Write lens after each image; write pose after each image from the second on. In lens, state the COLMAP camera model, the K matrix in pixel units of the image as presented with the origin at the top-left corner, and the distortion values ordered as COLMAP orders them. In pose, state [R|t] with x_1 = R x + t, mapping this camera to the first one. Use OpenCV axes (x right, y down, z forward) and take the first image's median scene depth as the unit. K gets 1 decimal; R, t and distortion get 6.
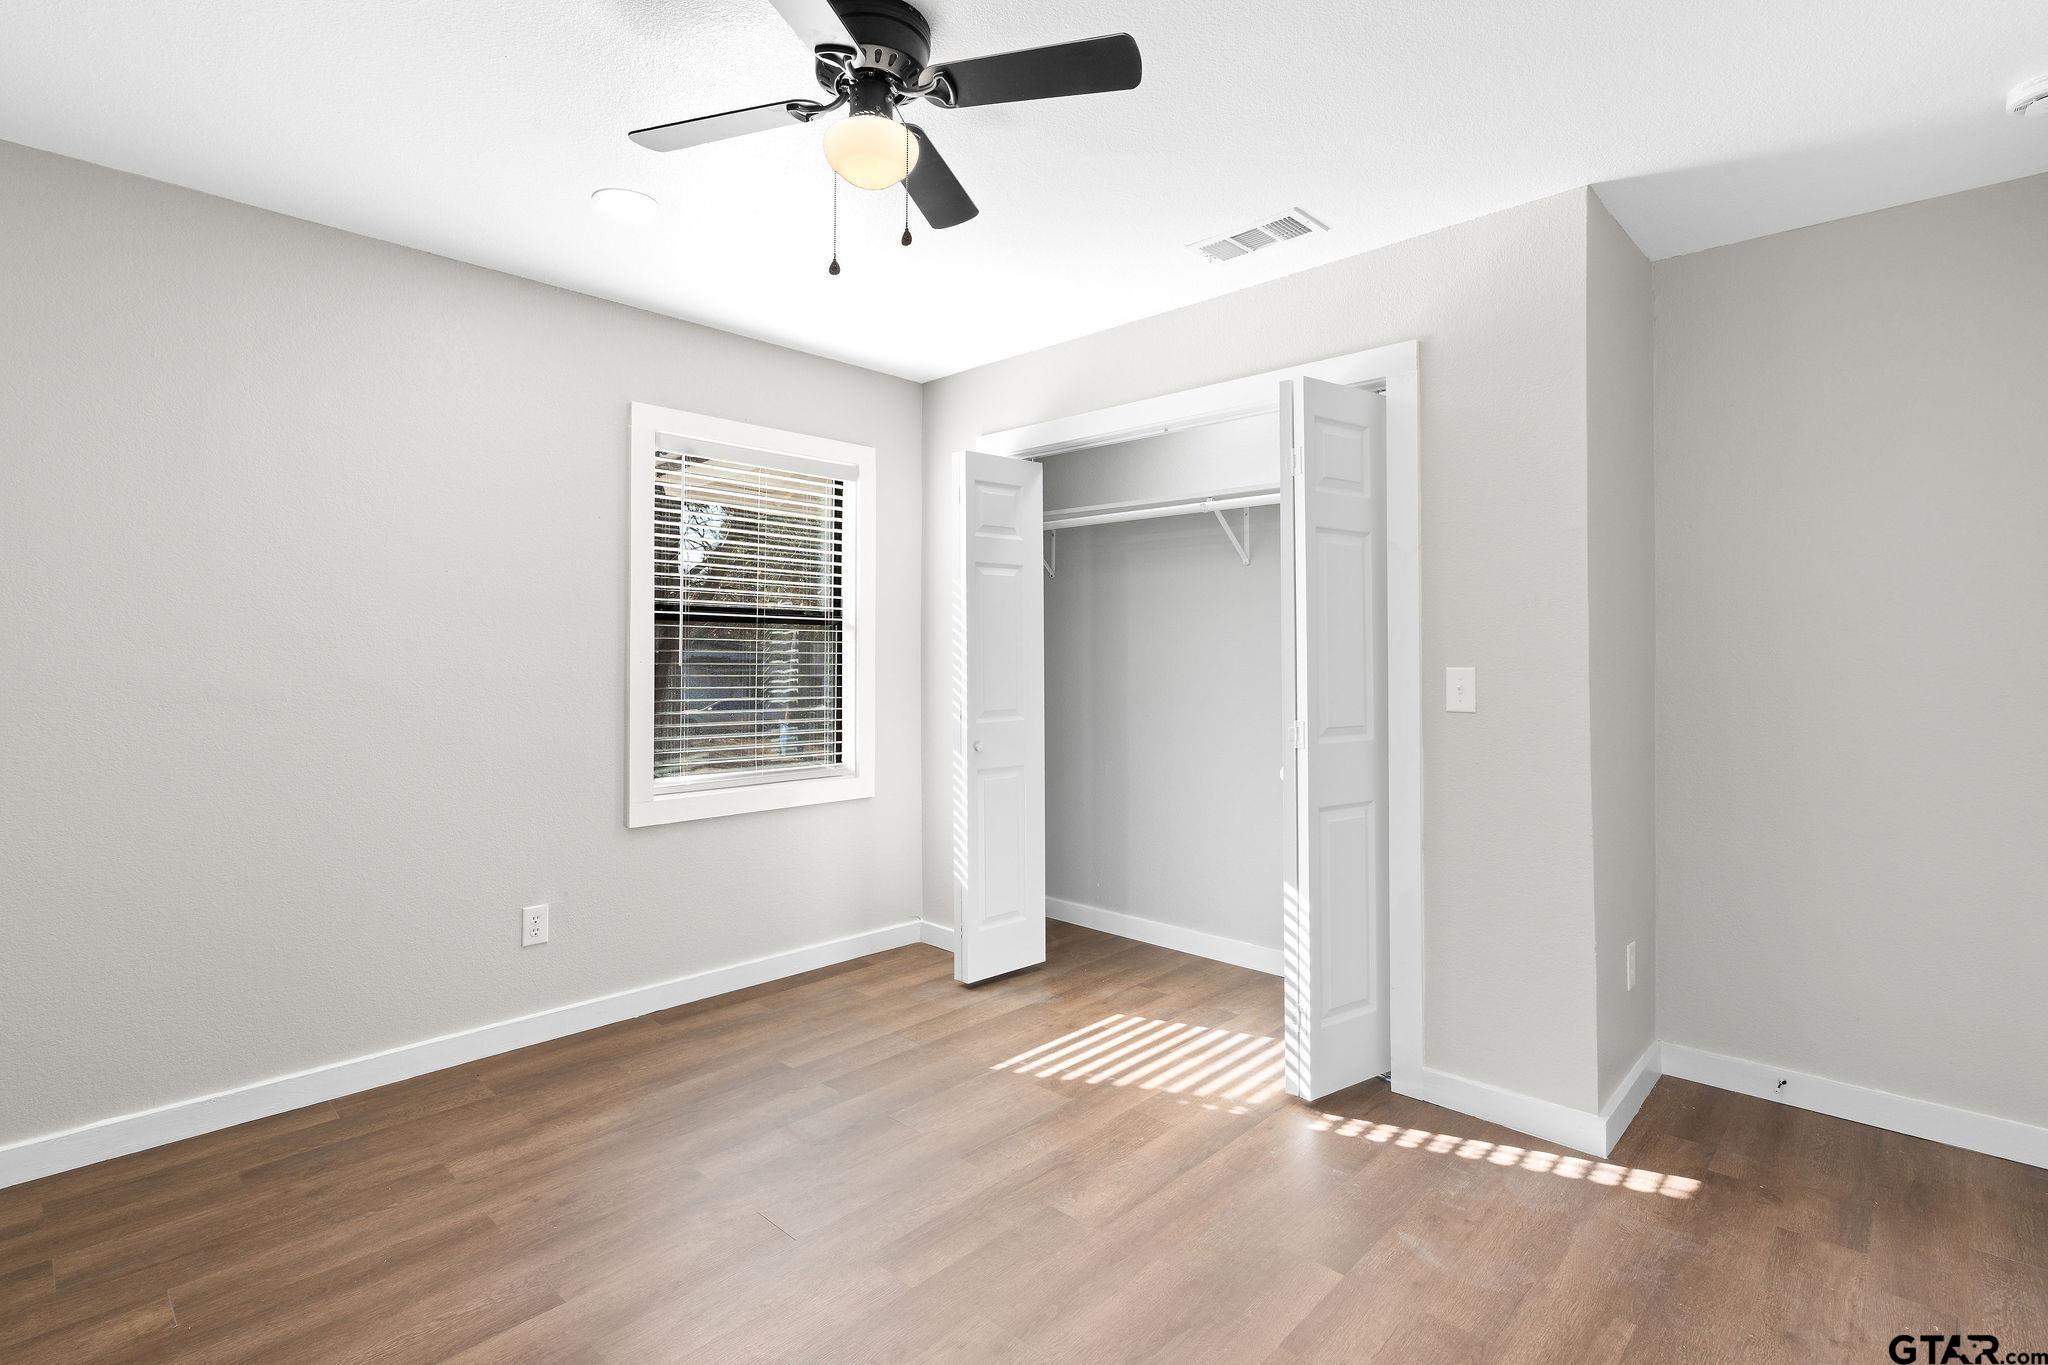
lens RADIAL K [[964.4, 0, 1015.5], [0, 964.4, 647.3], [0, 0, 1]] dist [-0.002430, -0.000610]
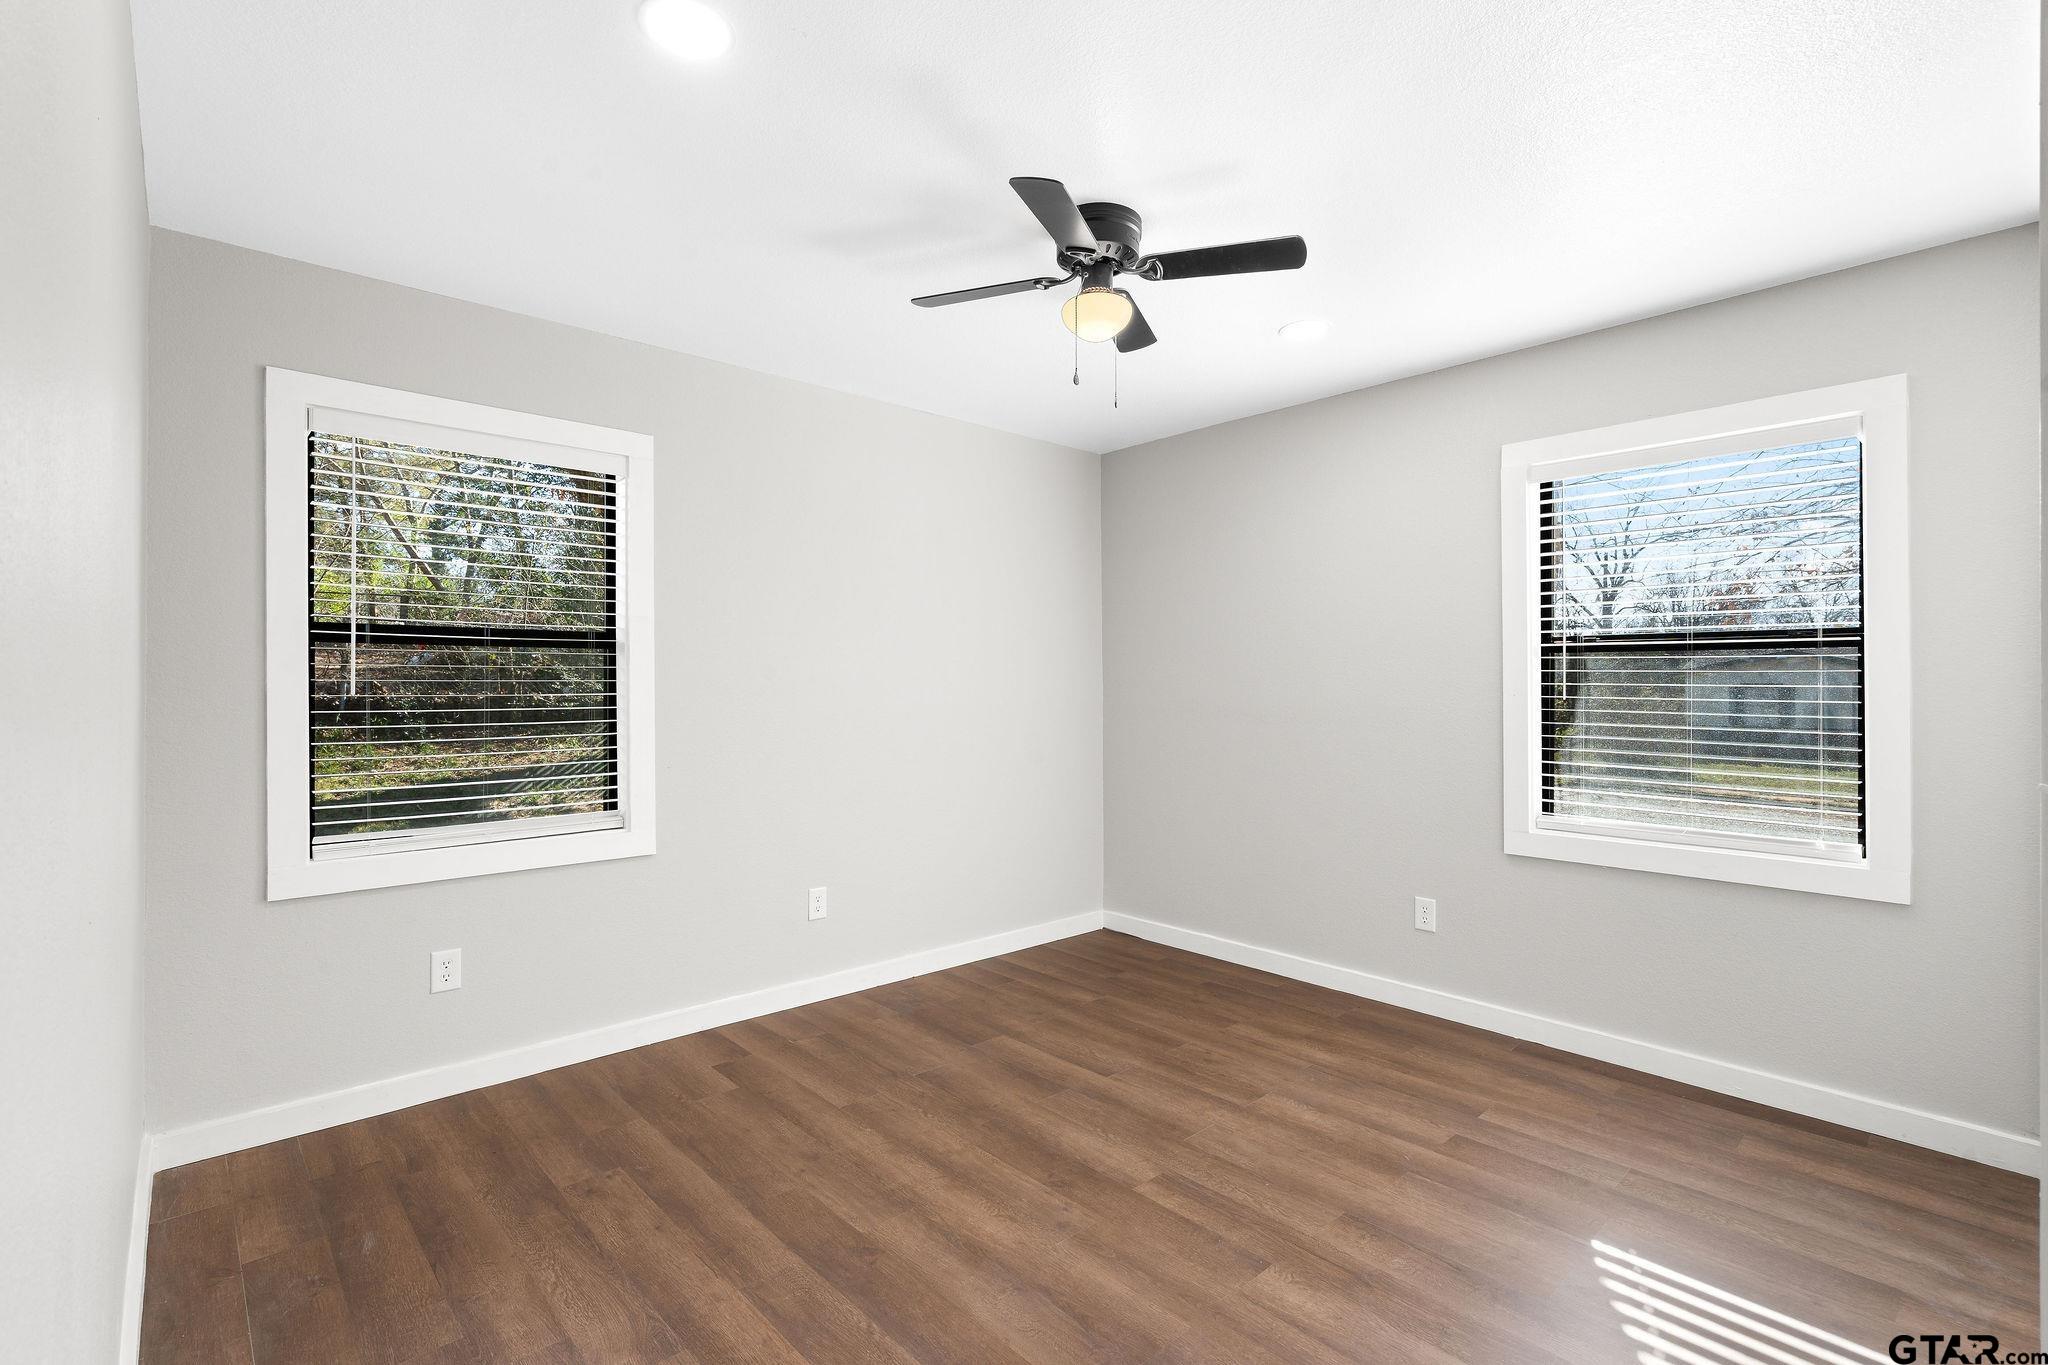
lens RADIAL K [[944.5, 0, 1024.0], [0, 944.5, 682.5], [0, 0, 1]] dist [-0.002048, -0.000056]
pose [[-0.063018, -0.003779, -0.998005, 0.761118], [0.005088, 0.999979, -0.004107, 0.004174], [0.997999, -0.005337, -0.062997, 0.628985]]
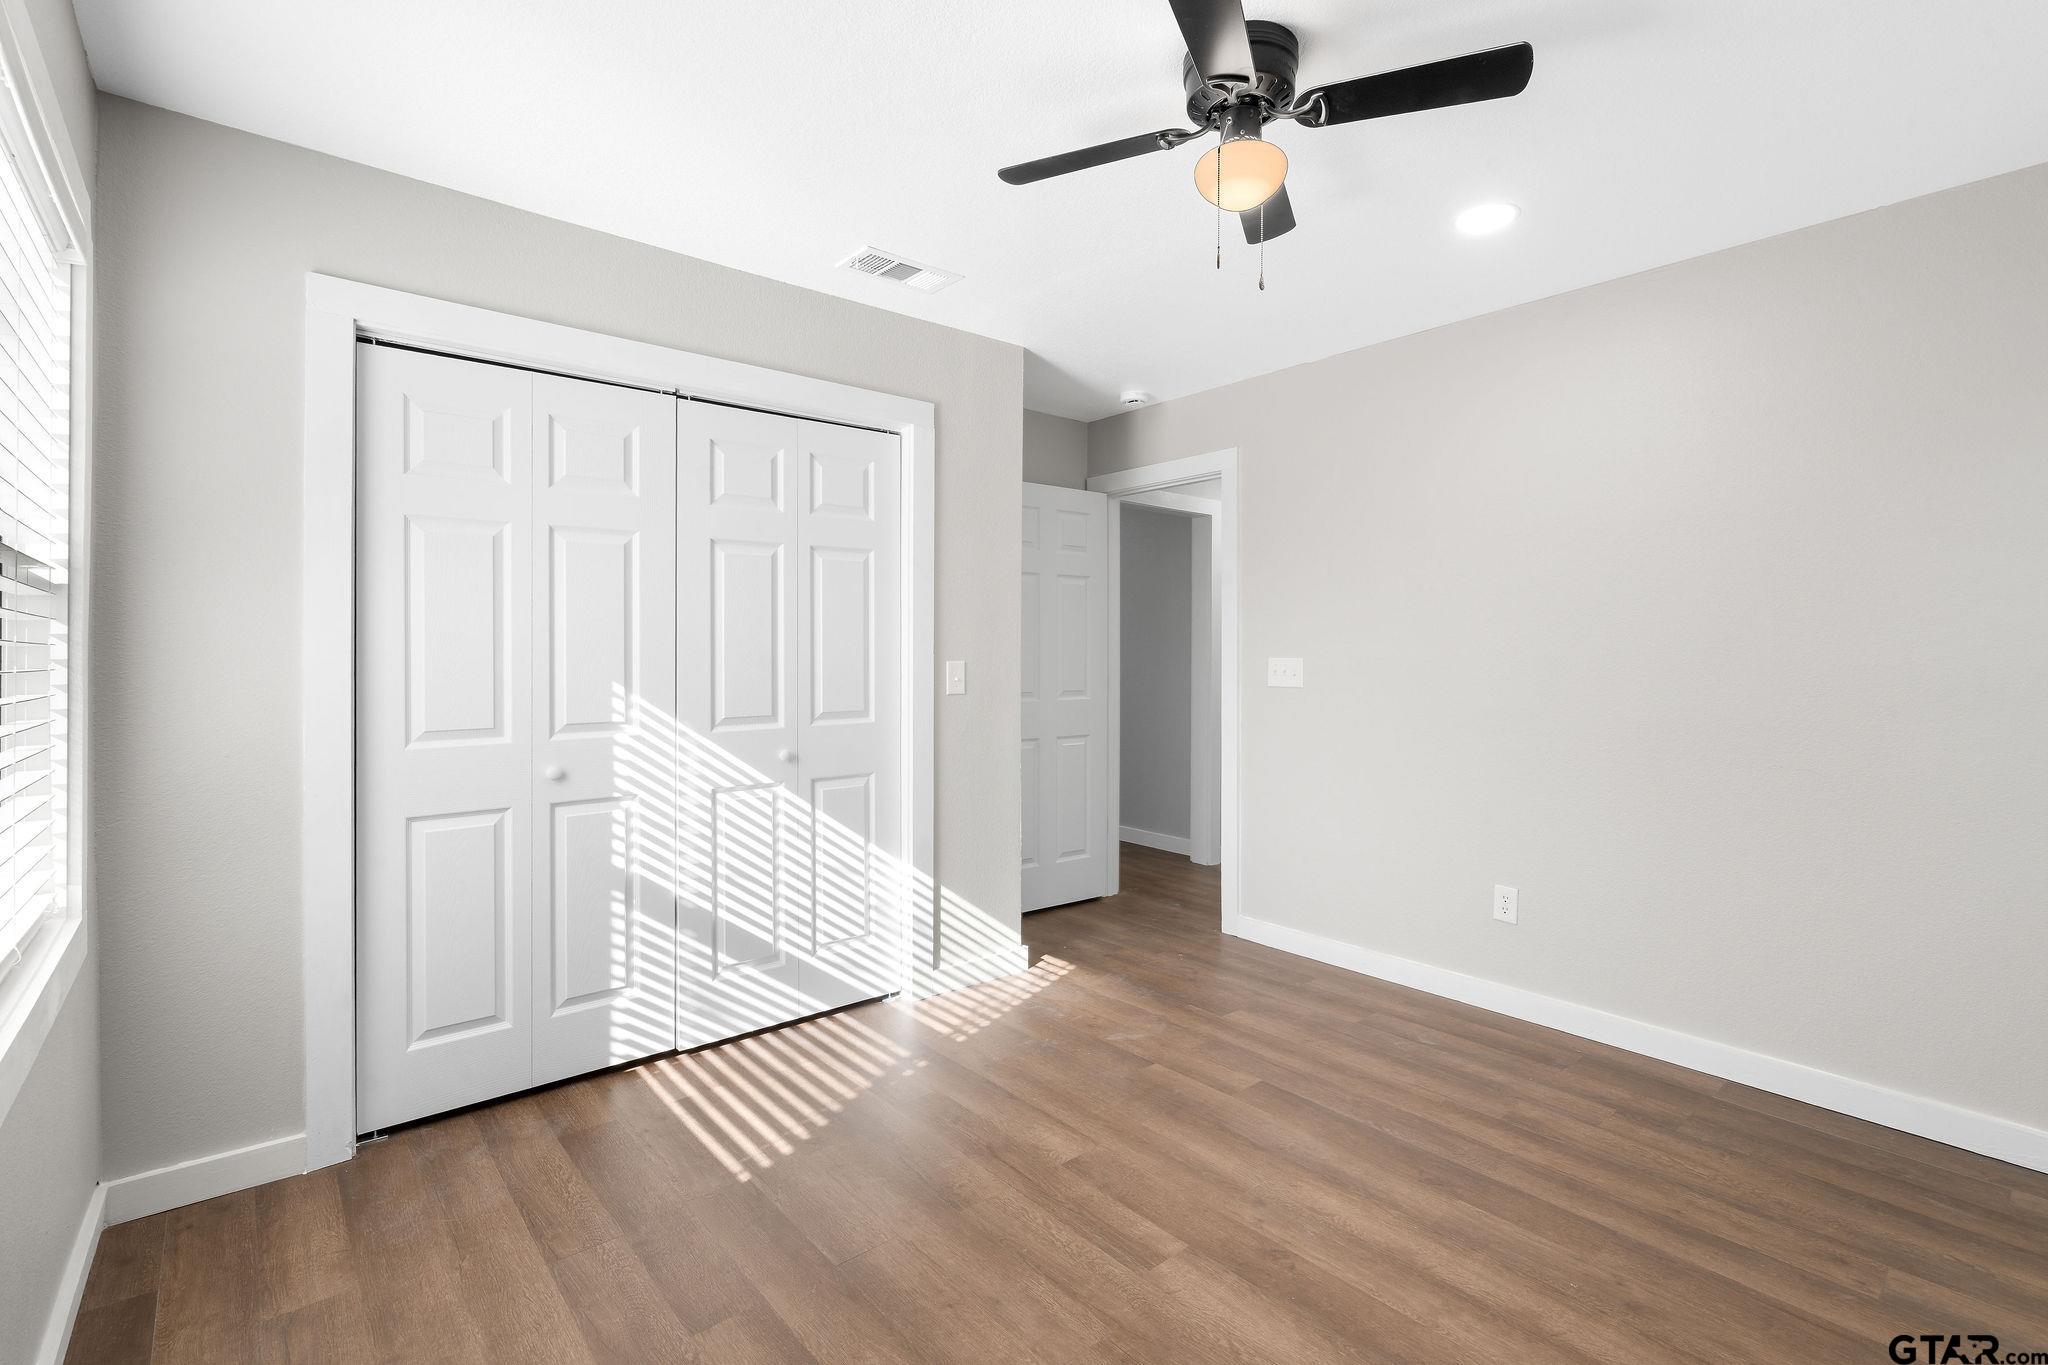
lens RADIAL K [[928.2, 0, 1021.7], [0, 928.2, 658.7], [0, 0, 1]] dist [-0.000782, -0.000355]
pose [[0.108967, -0.006822, 0.994022, -0.765769], [-0.010250, 0.999916, 0.007986, 0.005266], [-0.993993, -0.011059, 0.108888, 0.721921]]
